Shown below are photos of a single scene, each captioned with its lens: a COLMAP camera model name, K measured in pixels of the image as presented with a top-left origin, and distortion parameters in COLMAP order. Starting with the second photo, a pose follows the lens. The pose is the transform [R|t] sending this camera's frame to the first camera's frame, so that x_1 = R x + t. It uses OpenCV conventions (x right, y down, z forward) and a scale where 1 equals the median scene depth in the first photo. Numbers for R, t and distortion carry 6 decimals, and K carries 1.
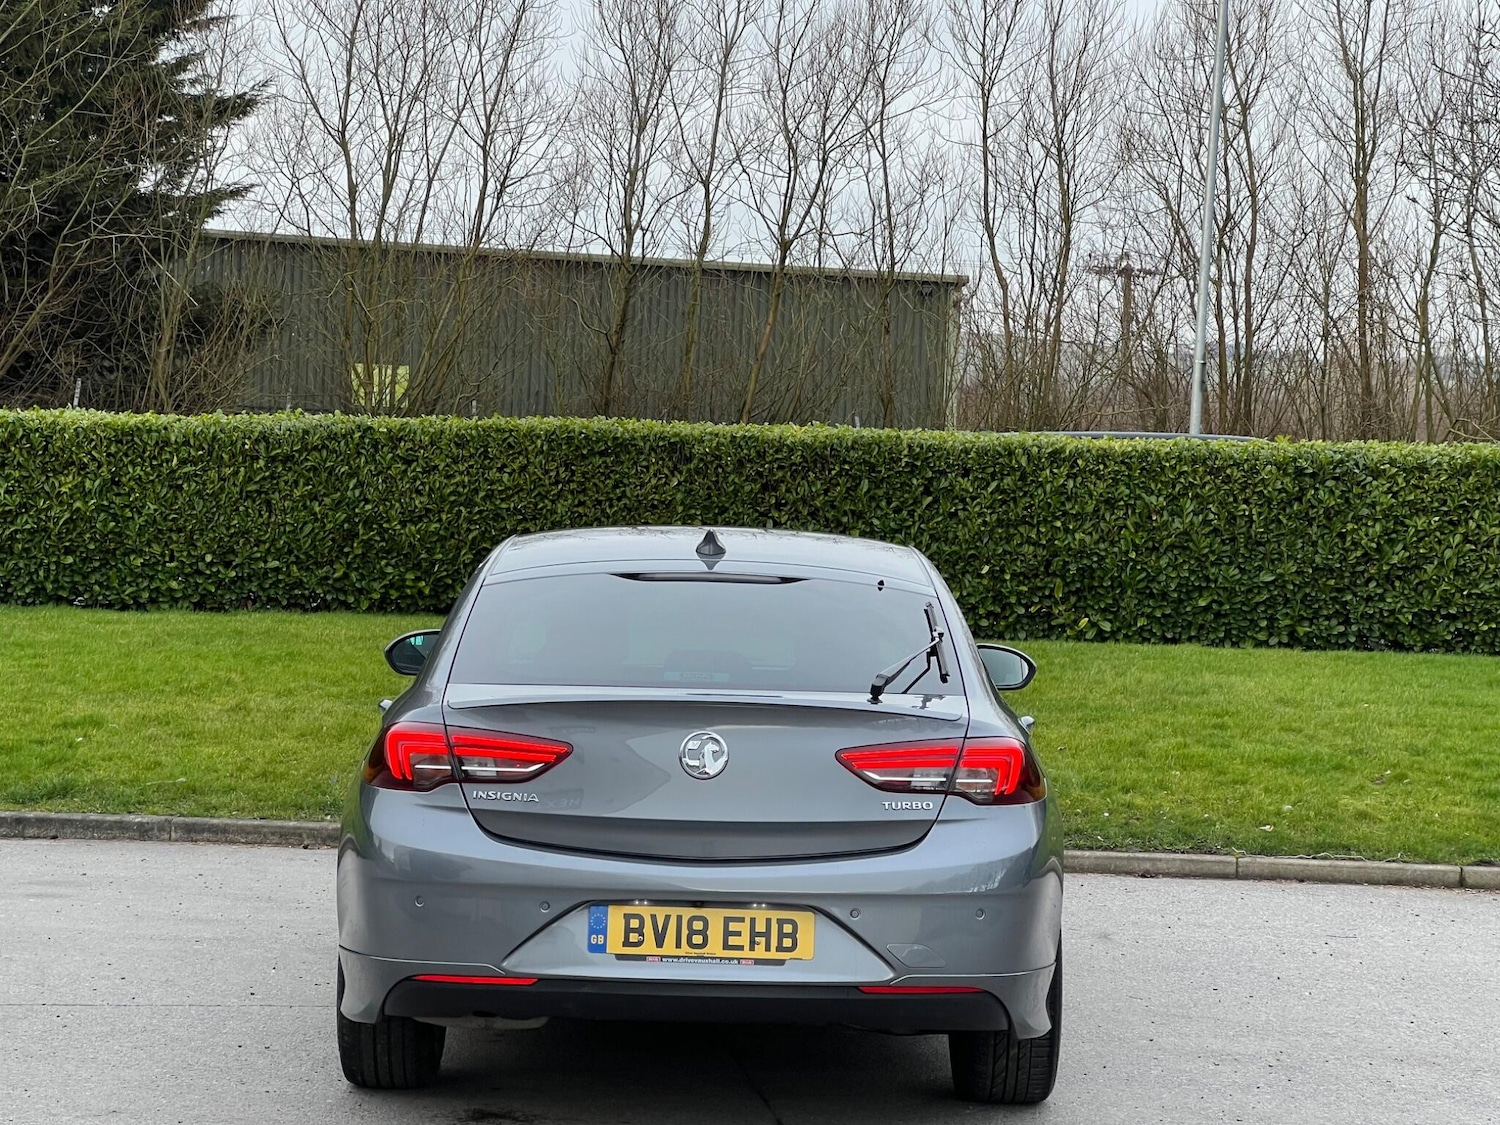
lens RADIAL K [[3328.1, 0, 733.3], [0, 3328.1, 566.9], [0, 0, 1]] dist [-0.067102, 4.443940]
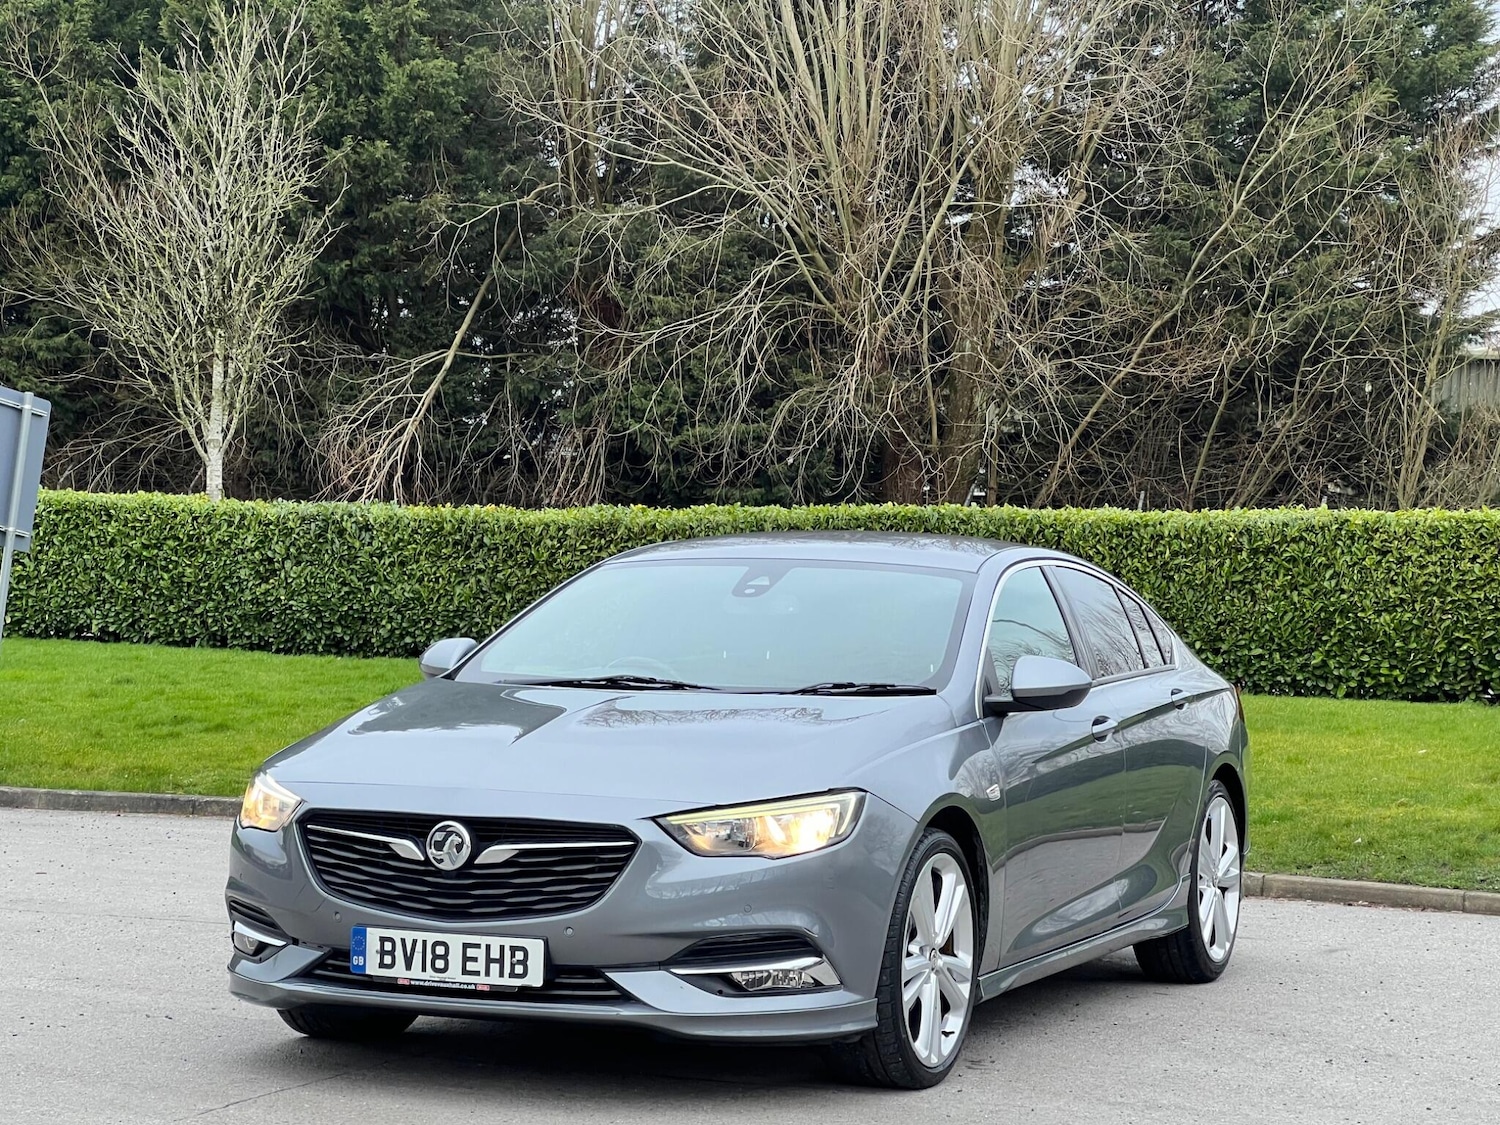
lens RADIAL K [[3331.4, 0, 750.0], [0, 3331.4, 562.5], [0, 0, 1]] dist [-0.129596, 5.800553]
pose [[0.887840, -0.002733, -0.460145, 0.210971], [-0.018398, 0.998972, -0.041433, 0.018328], [0.459785, 0.045252, 0.886877, -0.002984]]
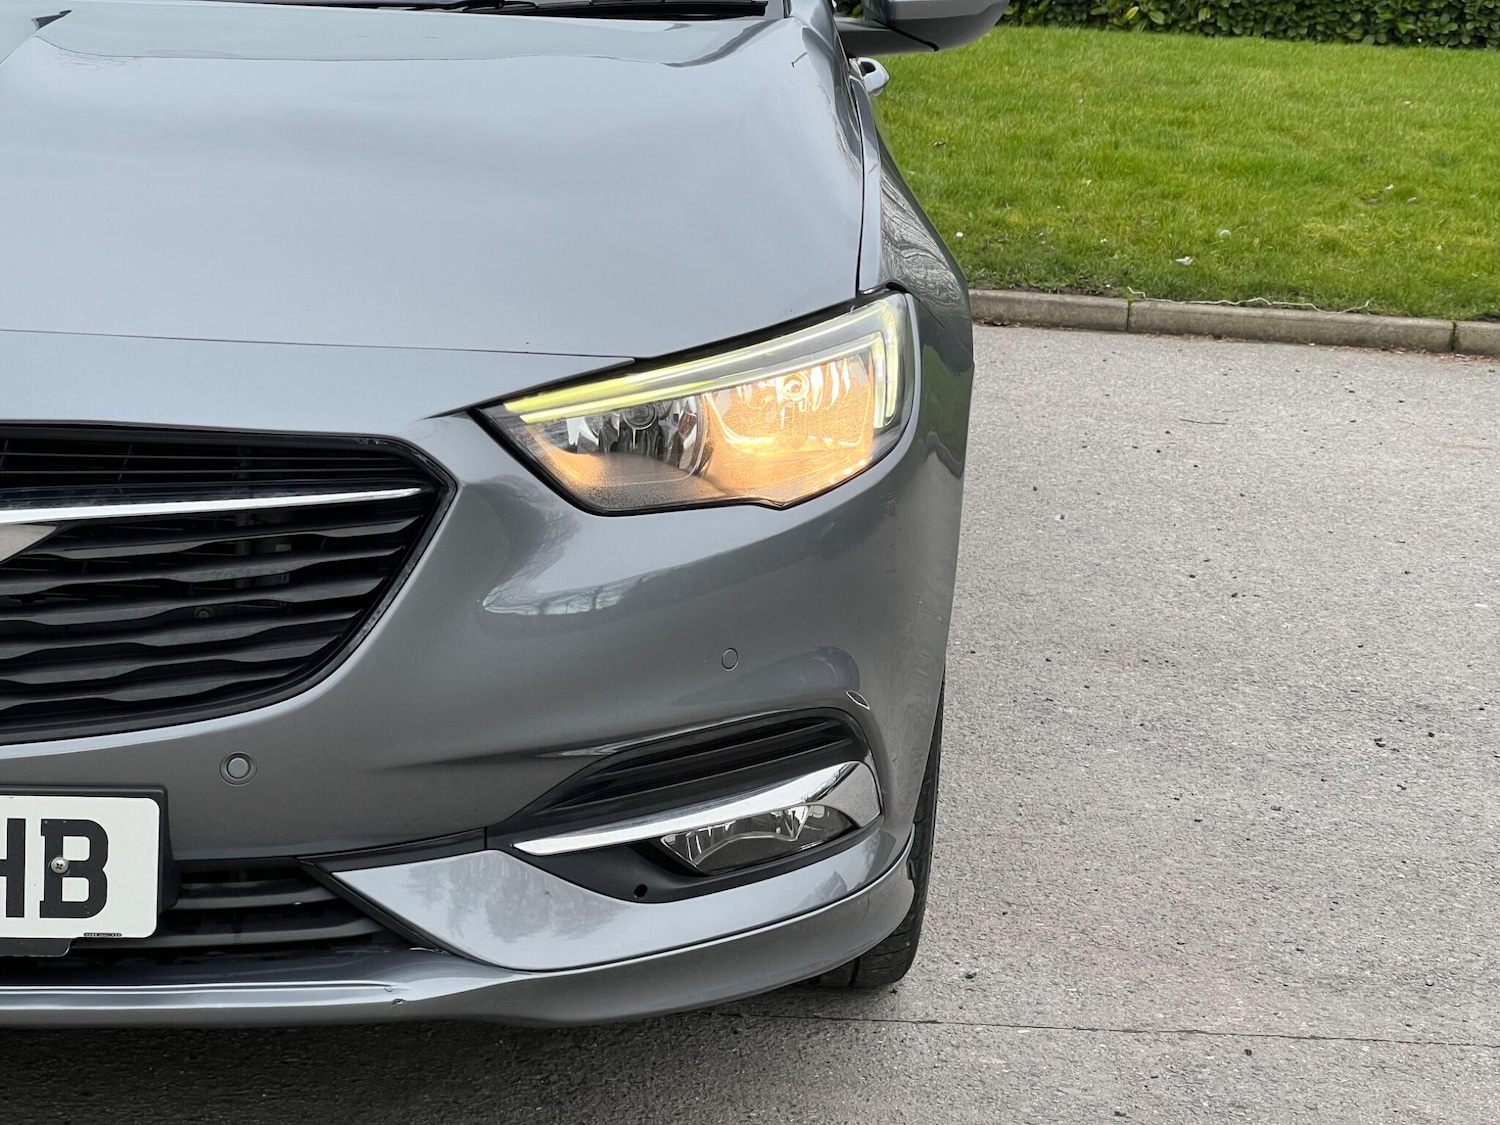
lens RADIAL K [[3340.5, 0, 720.9], [0, 3340.5, 561.2], [0, 0, 1]] dist [0.198394, -0.152560]
pose [[0.996941, 0.041217, -0.066402, 0.066856], [-0.029804, 0.985926, 0.164506, 0.016692], [0.072248, -0.162024, 0.984138, 0.177129]]
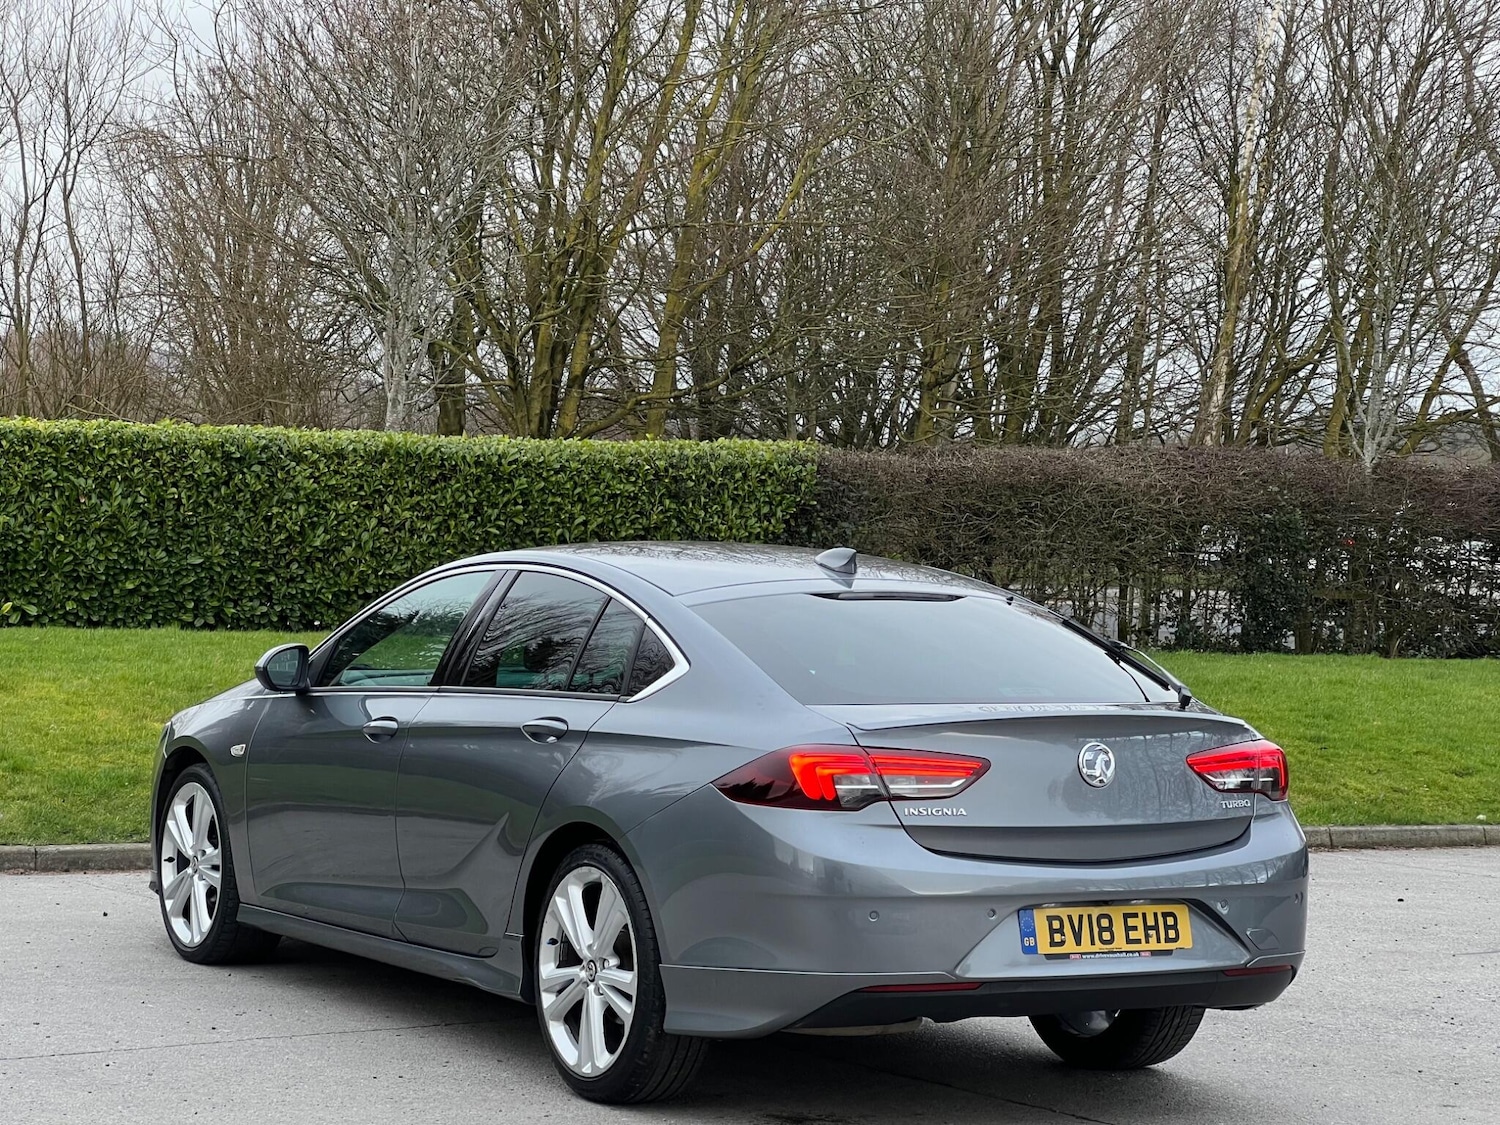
lens RADIAL K [[3329.3, 0, 734.4], [0, 3329.3, 585.6], [0, 0, 1]] dist [-0.133253, 5.298966]
pose [[0.863716, -0.010936, 0.503860, -0.208271], [0.002251, 0.999838, 0.017843, -0.006738], [-0.503974, -0.014277, 0.863601, 0.040965]]
